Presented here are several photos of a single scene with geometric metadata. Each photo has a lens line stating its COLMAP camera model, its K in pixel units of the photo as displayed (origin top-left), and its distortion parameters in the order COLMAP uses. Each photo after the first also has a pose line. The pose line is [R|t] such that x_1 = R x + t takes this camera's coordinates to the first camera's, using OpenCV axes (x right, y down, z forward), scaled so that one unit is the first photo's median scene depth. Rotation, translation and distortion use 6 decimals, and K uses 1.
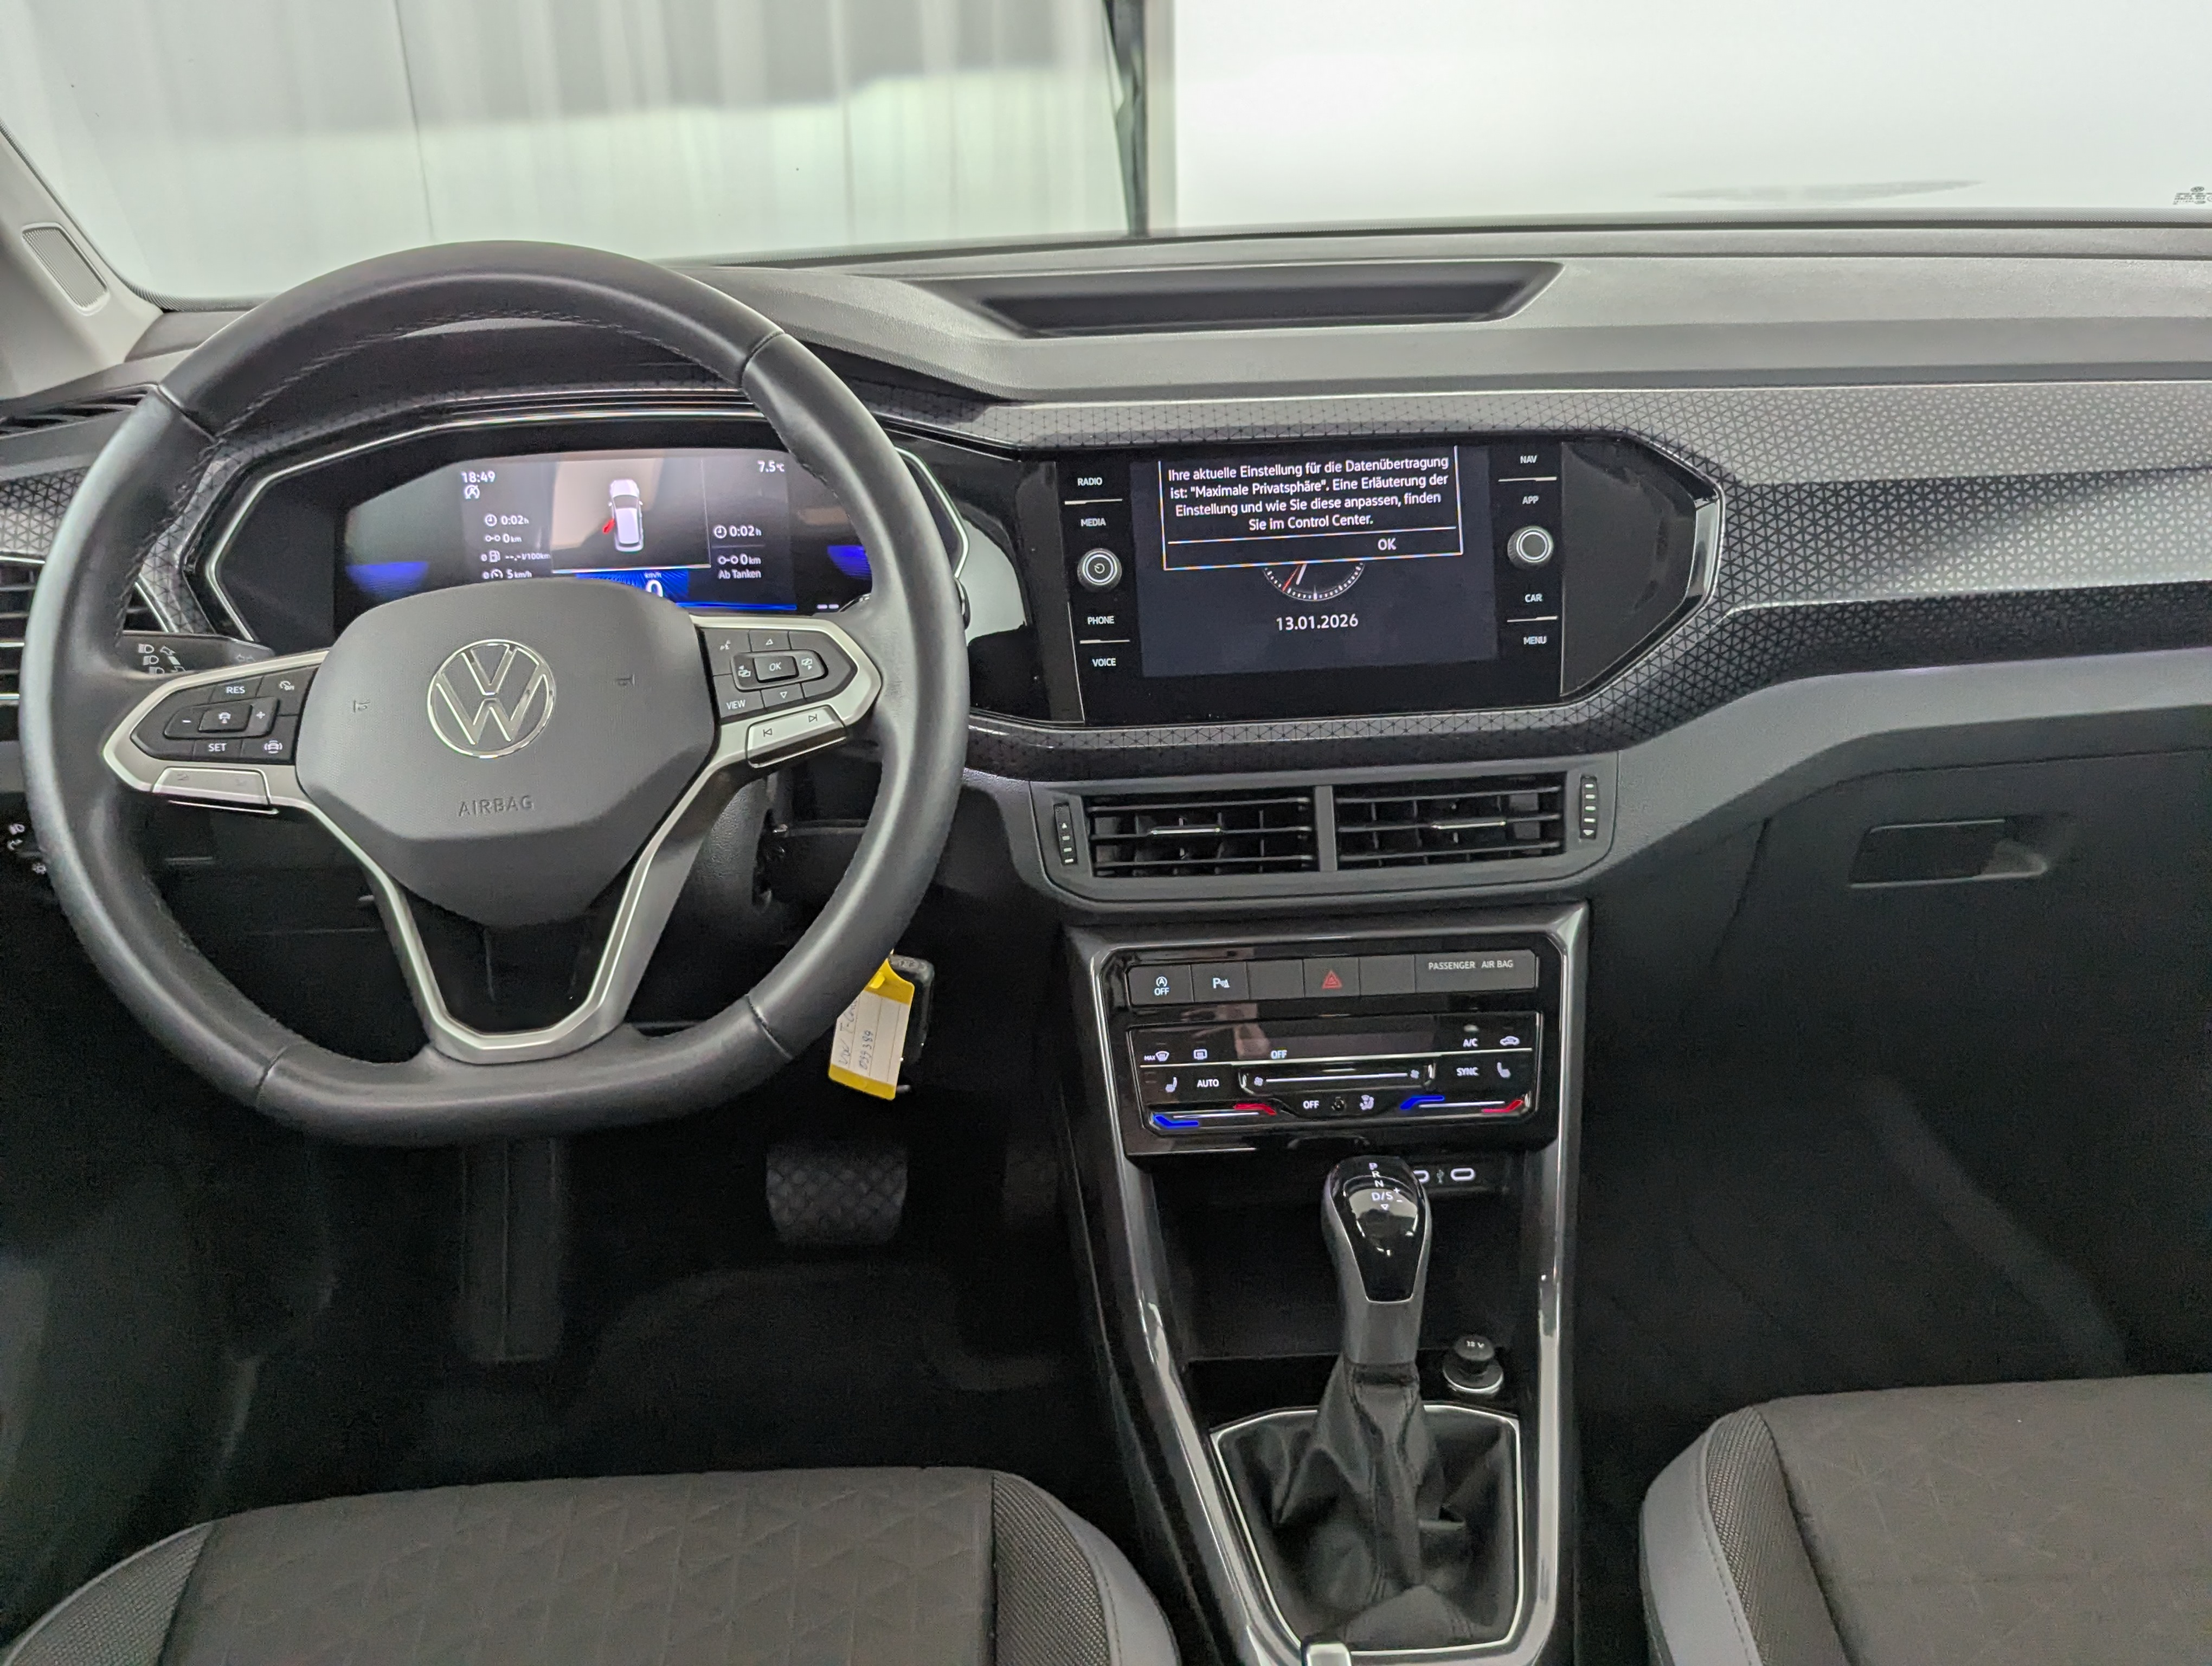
lens RADIAL K [[2091.2, 0, 1106.0], [0, 2091.2, 833.0], [0, 0, 1]] dist [0.043057, -0.021313]
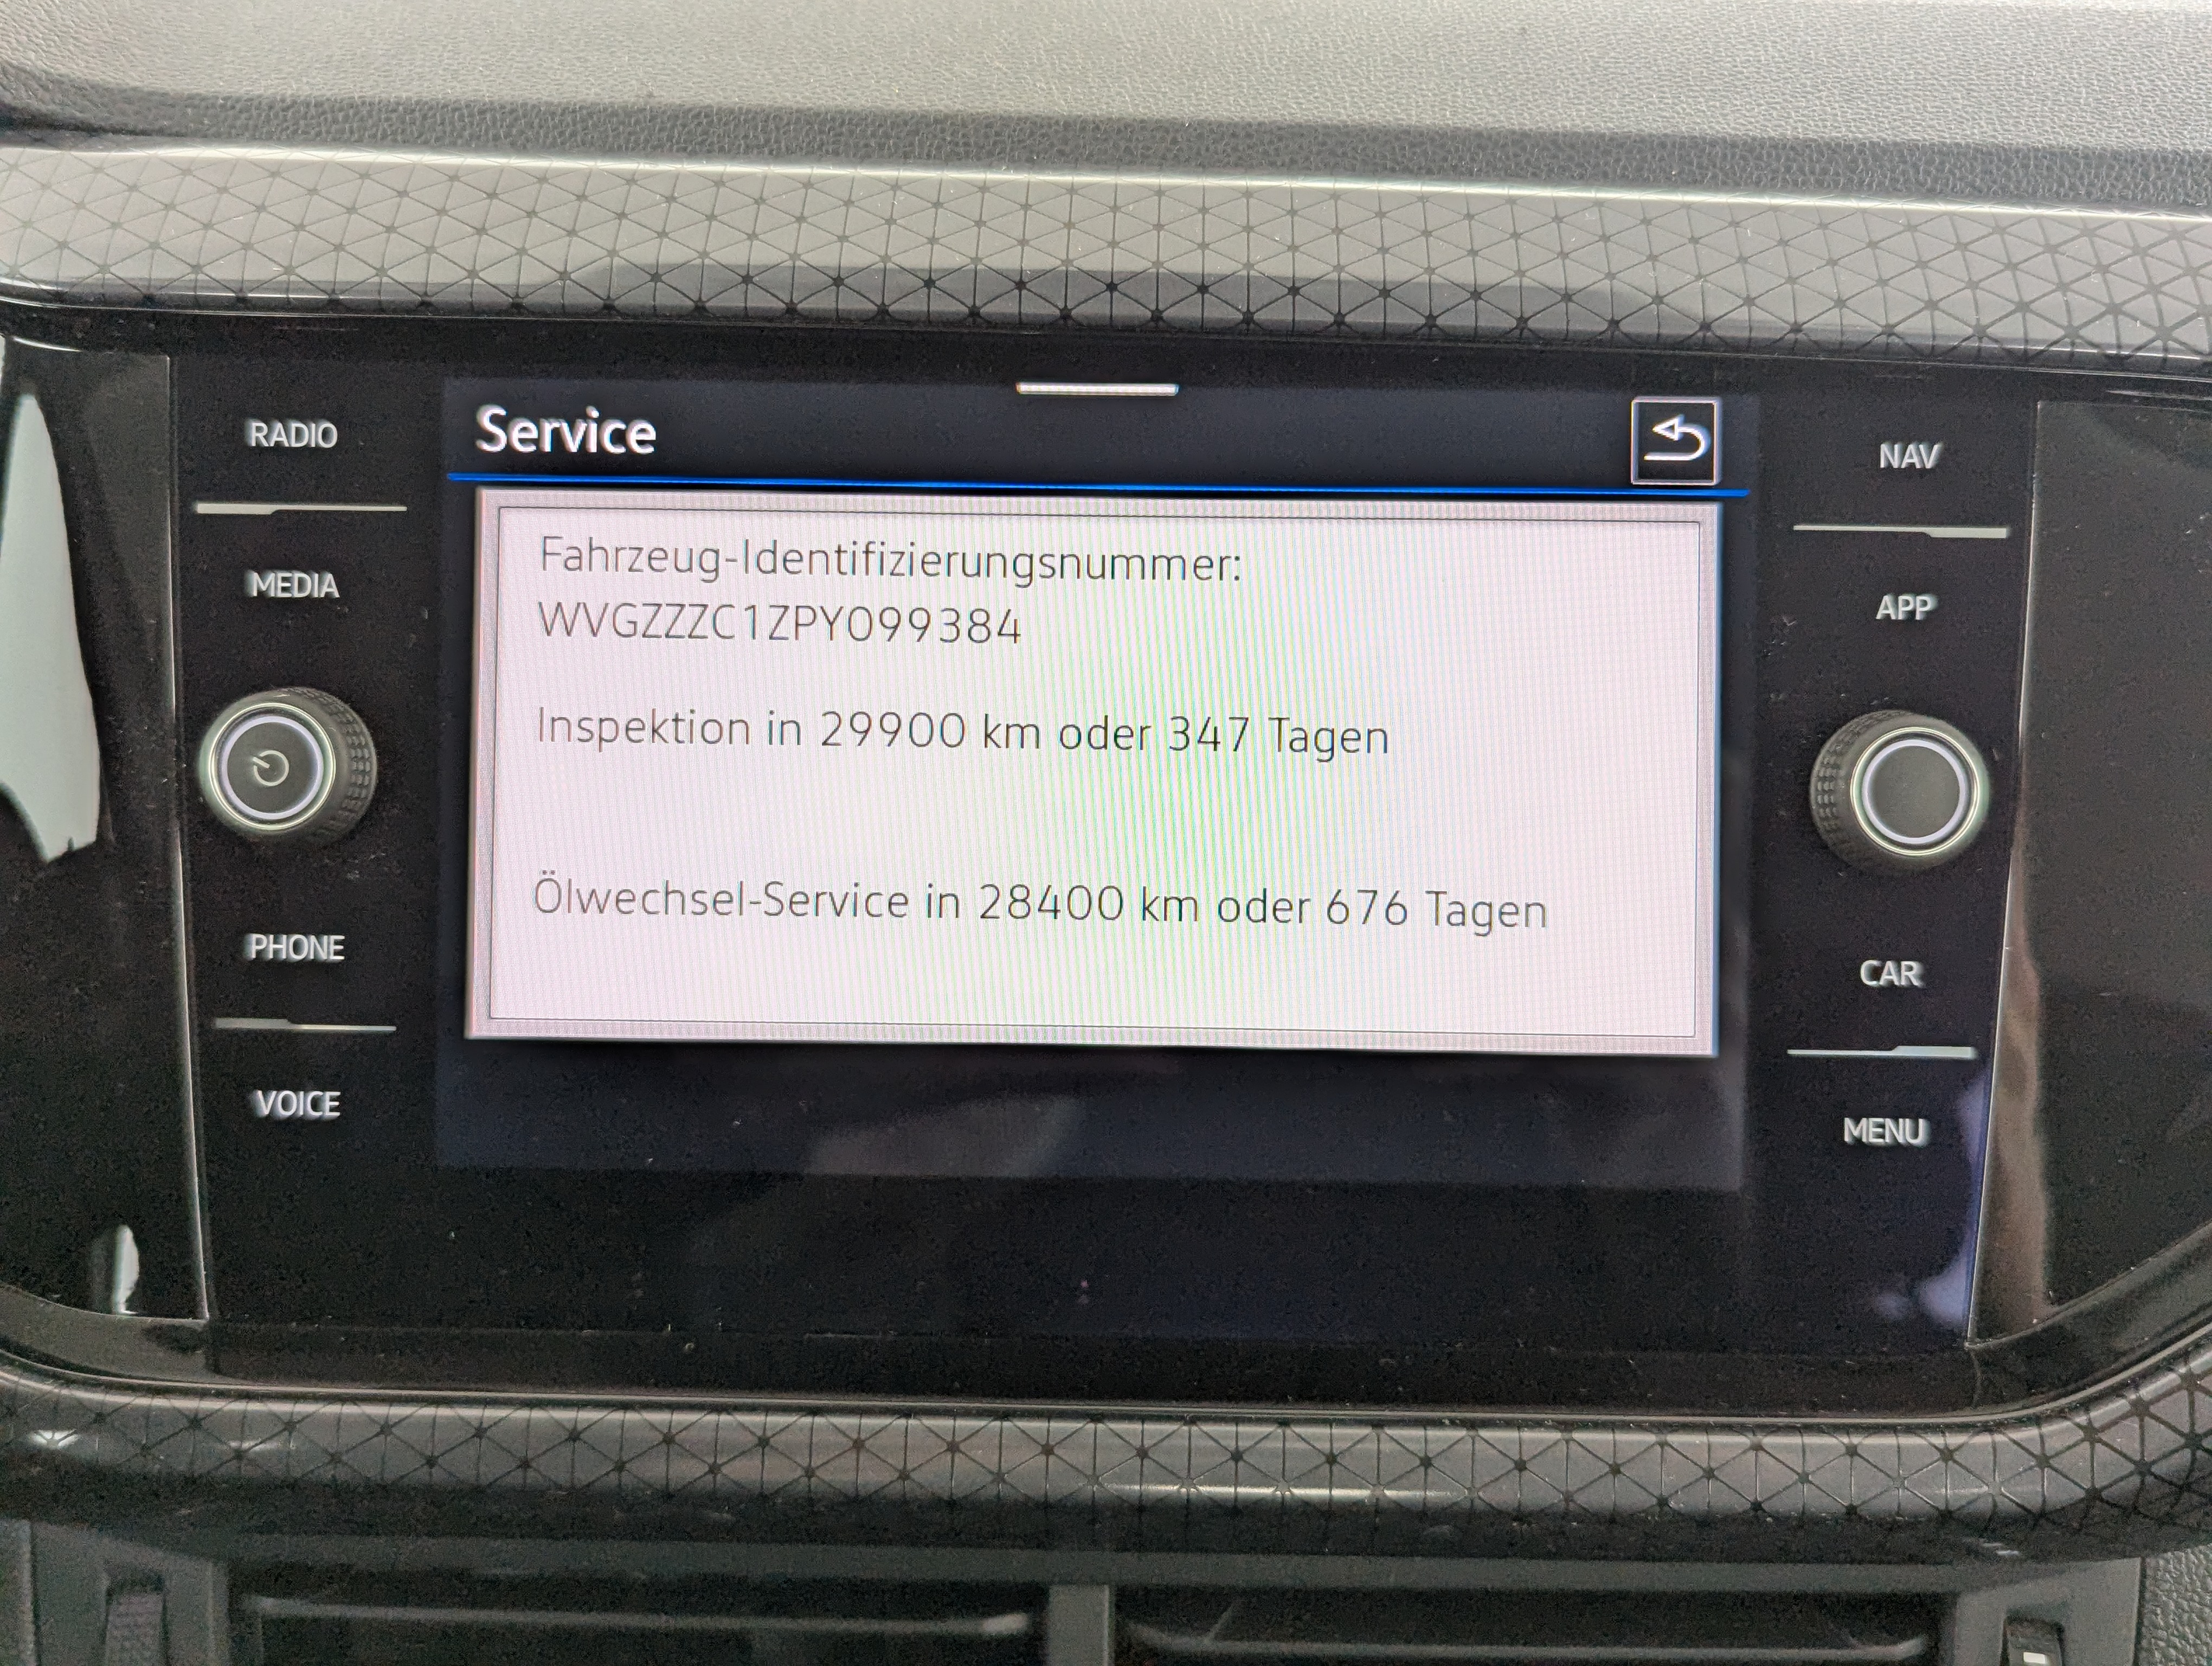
lens RADIAL K [[2087.7, 0, 1046.0], [0, 2087.7, 763.3], [0, 0, 1]] dist [0.032922, -0.008692]
pose [[0.997558, 0.066797, -0.020394, 0.099291], [-0.065732, 0.996630, 0.049079, -0.145705], [0.023604, -0.047618, 0.998587, 0.730646]]
